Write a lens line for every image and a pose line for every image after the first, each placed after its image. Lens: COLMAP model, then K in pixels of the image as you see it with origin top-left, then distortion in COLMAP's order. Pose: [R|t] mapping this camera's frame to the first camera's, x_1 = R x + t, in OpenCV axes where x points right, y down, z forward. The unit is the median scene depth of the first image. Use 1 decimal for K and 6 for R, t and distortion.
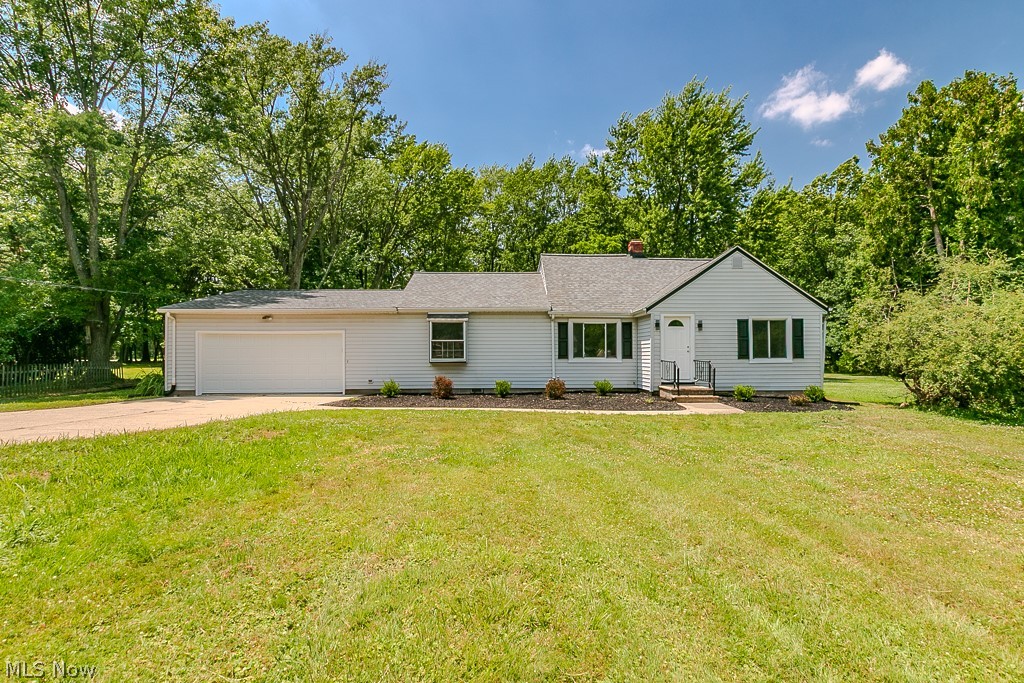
lens RADIAL K [[539.3, 0, 462.5], [0, 539.3, 351.9], [0, 0, 1]] dist [-0.001395, -0.001082]
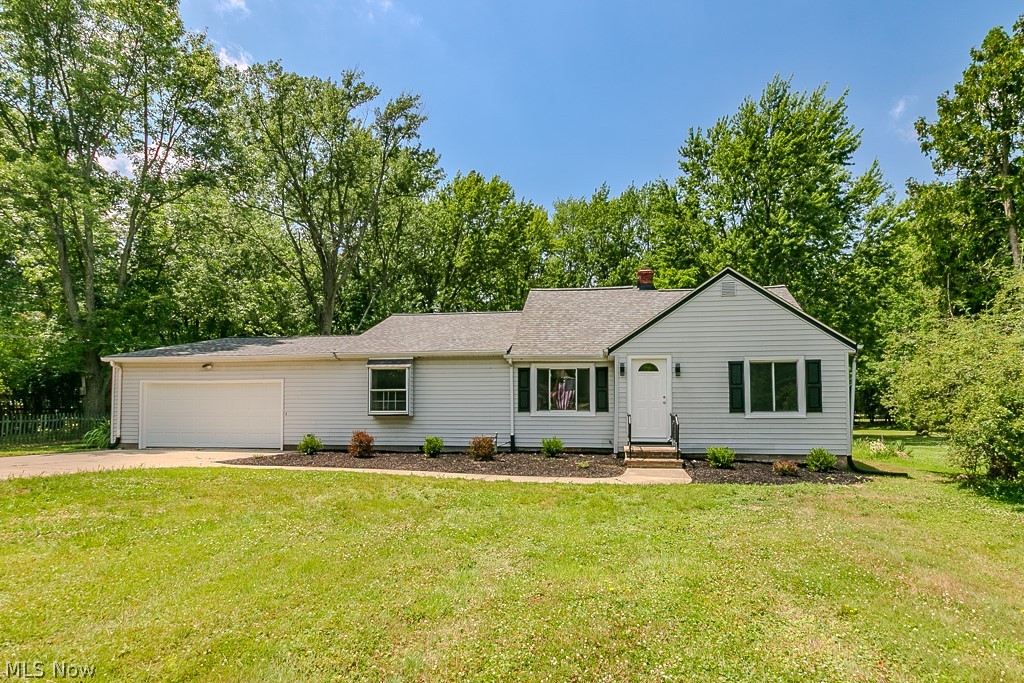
lens RADIAL K [[575.2, 0, 474.0], [0, 575.2, 392.5], [0, 0, 1]] dist [-0.000613, 0.000499]
pose [[0.984417, -0.001346, -0.175844, 0.267729], [-0.002536, 0.999758, -0.021848, 0.002922], [0.175831, 0.021954, 0.984175, 0.110766]]
